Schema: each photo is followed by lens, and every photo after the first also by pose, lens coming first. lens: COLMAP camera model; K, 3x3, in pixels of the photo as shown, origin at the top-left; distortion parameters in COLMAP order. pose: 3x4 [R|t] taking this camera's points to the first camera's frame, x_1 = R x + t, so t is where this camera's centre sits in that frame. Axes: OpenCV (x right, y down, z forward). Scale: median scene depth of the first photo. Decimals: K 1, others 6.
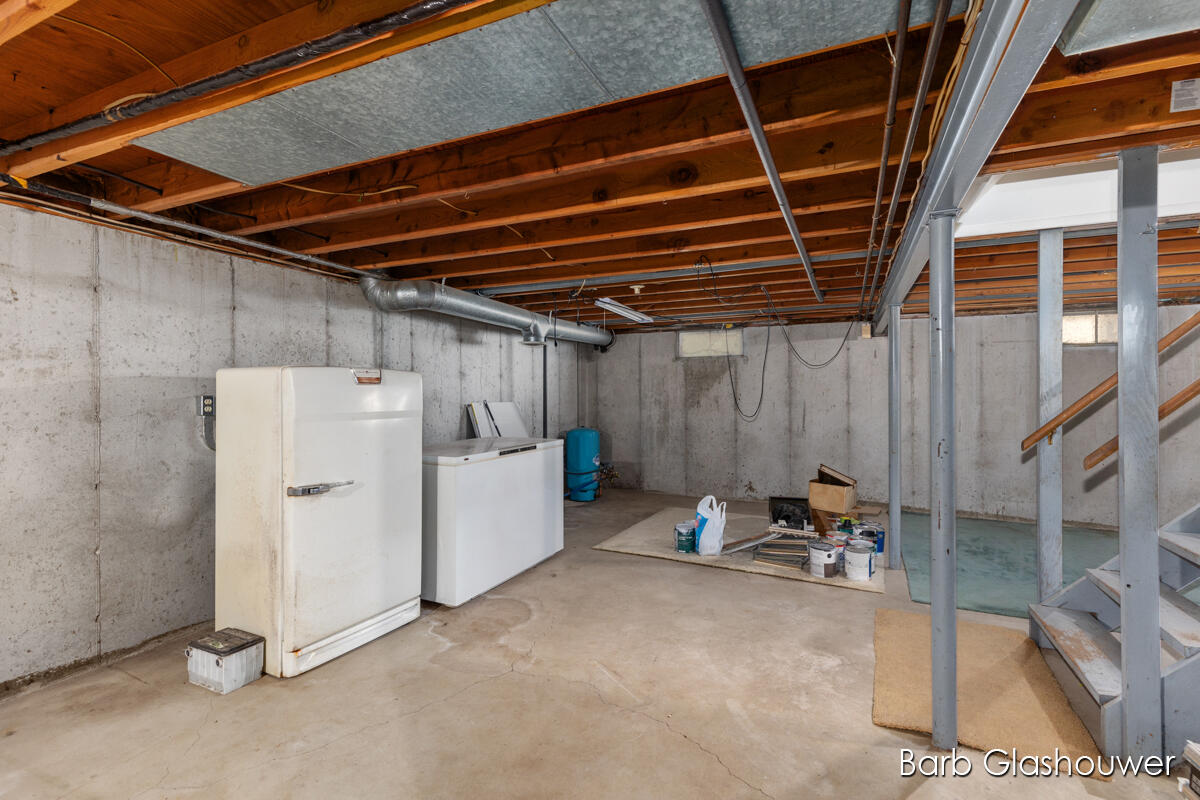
lens RADIAL K [[541.6, 0, 603.1], [0, 541.6, 398.6], [0, 0, 1]] dist [0.003709, -0.000455]
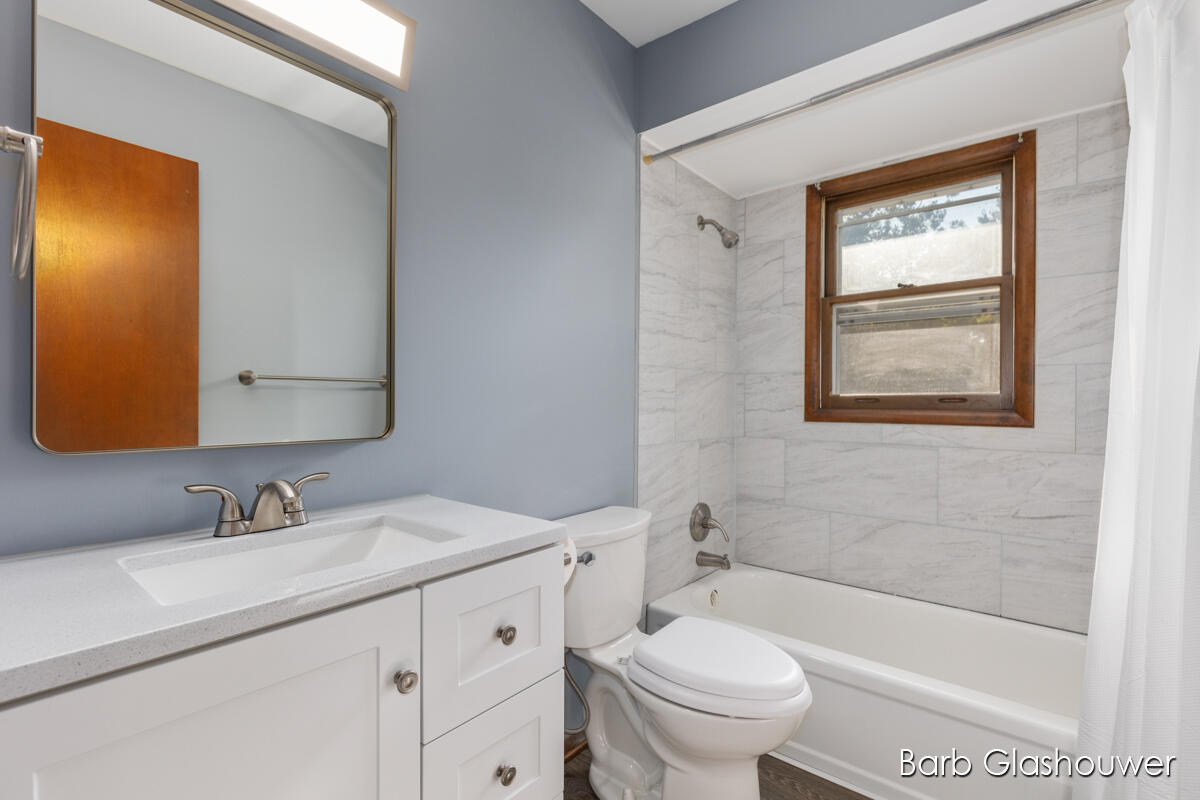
lens RADIAL K [[541.6, 0, 599.2], [0, 541.6, 399.6], [0, 0, 1]] dist [0.003709, -0.000455]
pose [[-0.260821, 0.001004, -0.965387, -0.644856], [0.000530, 0.999999, 0.000897, 0.026167], [0.965387, -0.000278, -0.260821, 0.981877]]
